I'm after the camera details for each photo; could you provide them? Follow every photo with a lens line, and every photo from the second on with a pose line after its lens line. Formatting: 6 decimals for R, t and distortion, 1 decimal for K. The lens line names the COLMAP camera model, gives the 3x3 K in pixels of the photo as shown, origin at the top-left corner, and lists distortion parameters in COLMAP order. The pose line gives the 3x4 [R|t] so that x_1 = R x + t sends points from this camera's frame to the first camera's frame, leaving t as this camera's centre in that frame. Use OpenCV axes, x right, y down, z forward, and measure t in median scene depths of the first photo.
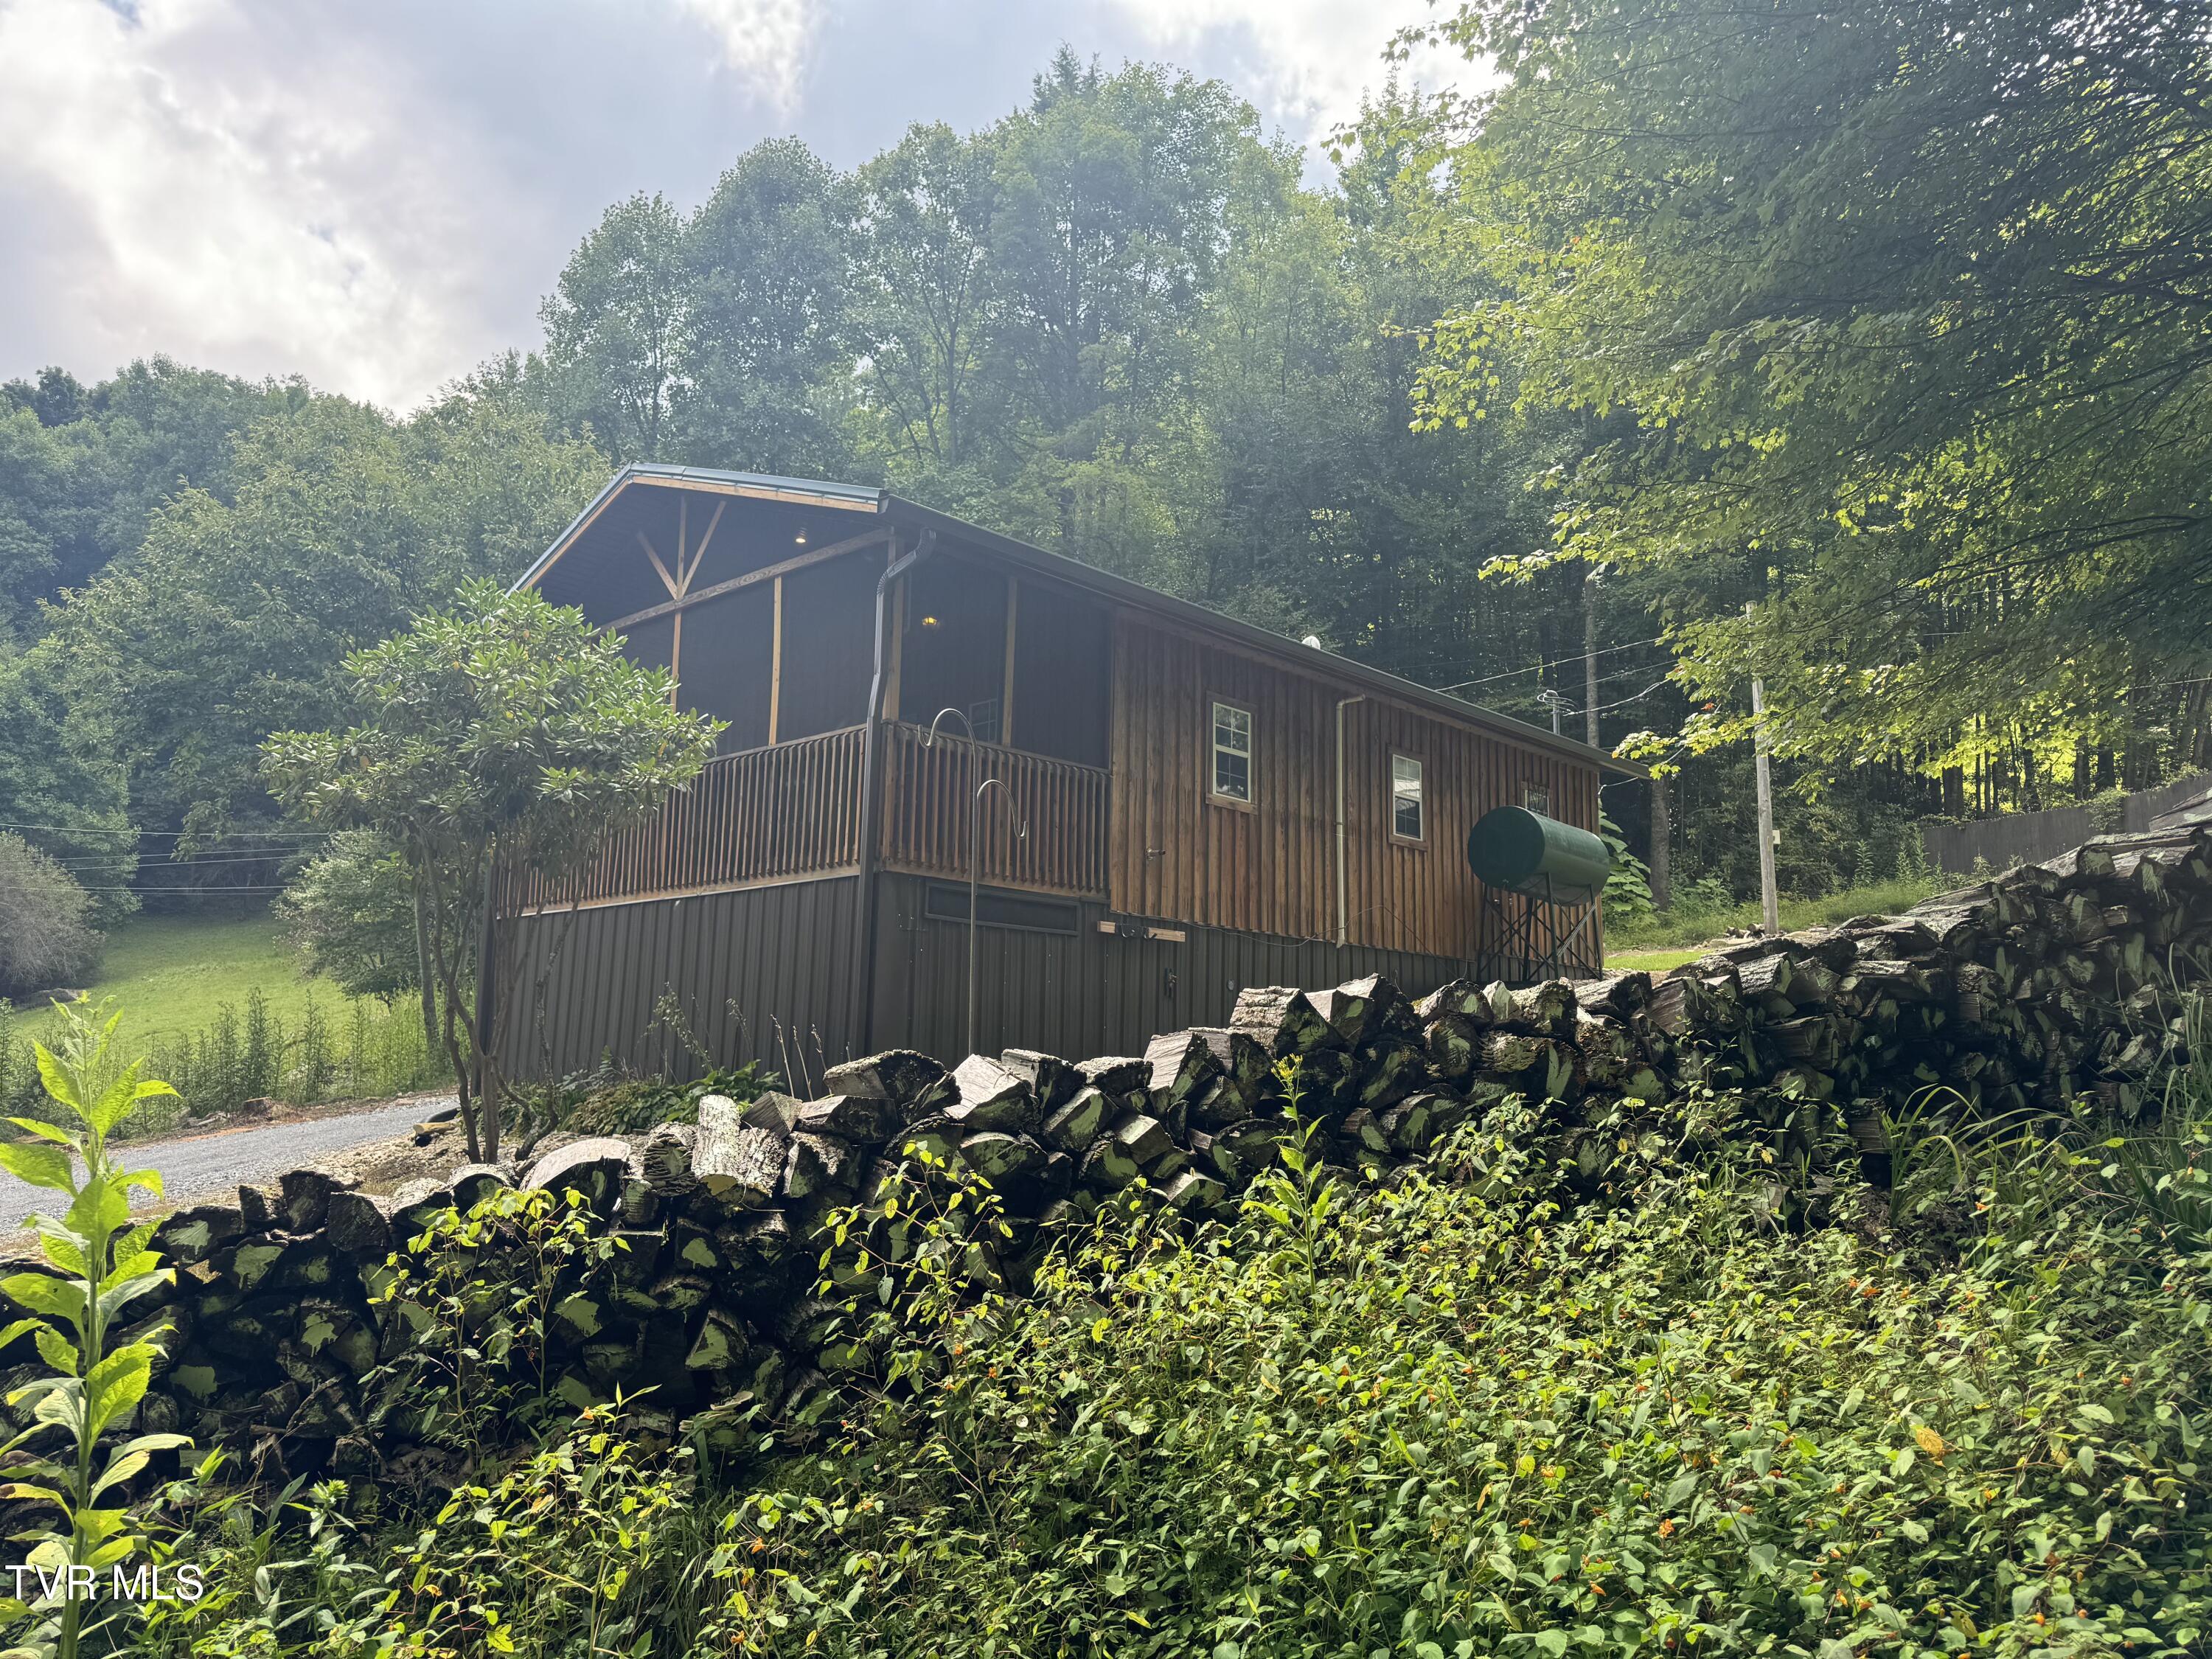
lens RADIAL K [[1582.4, 0, 1105.6], [0, 1582.4, 819.4], [0, 0, 1]] dist [0.081488, -0.113429]
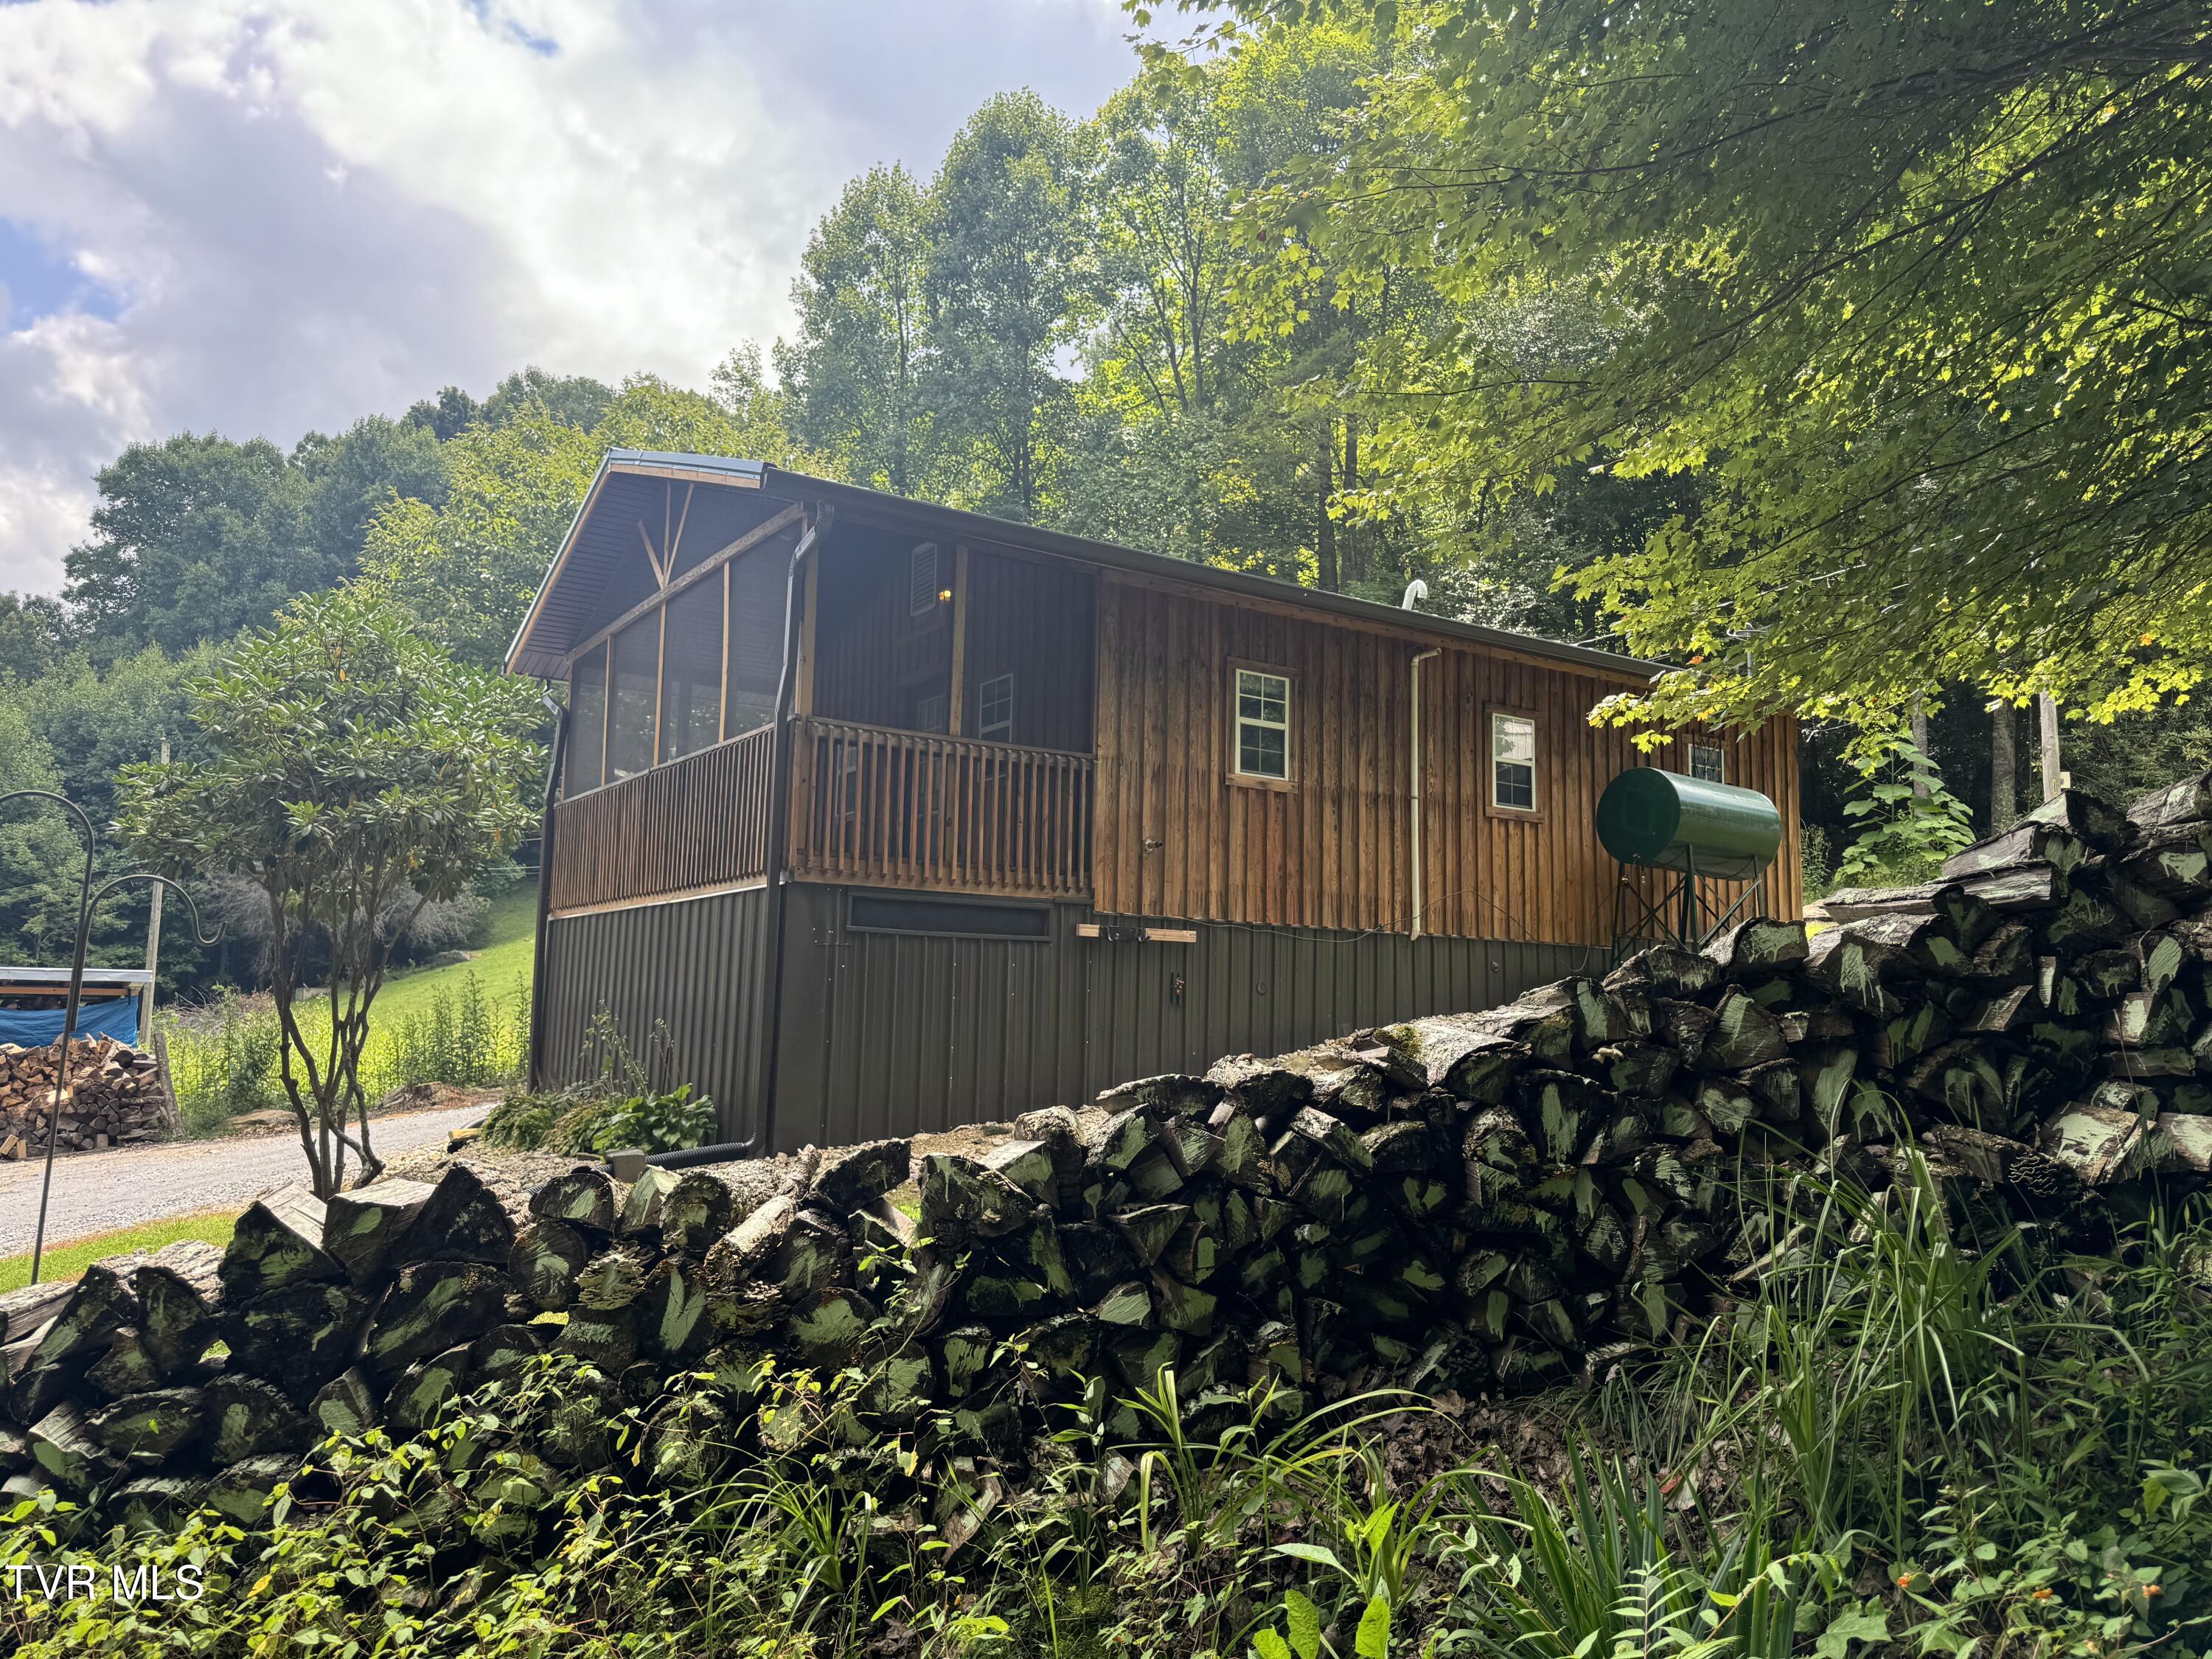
lens RADIAL K [[1582.4, 0, 1099.7], [0, 1582.4, 824.3], [0, 0, 1]] dist [0.081488, -0.113429]
pose [[0.974685, -0.027228, -0.221920, 0.198444], [0.035495, 0.998813, 0.033347, -0.020800], [0.220749, -0.040380, 0.974494, 0.124258]]
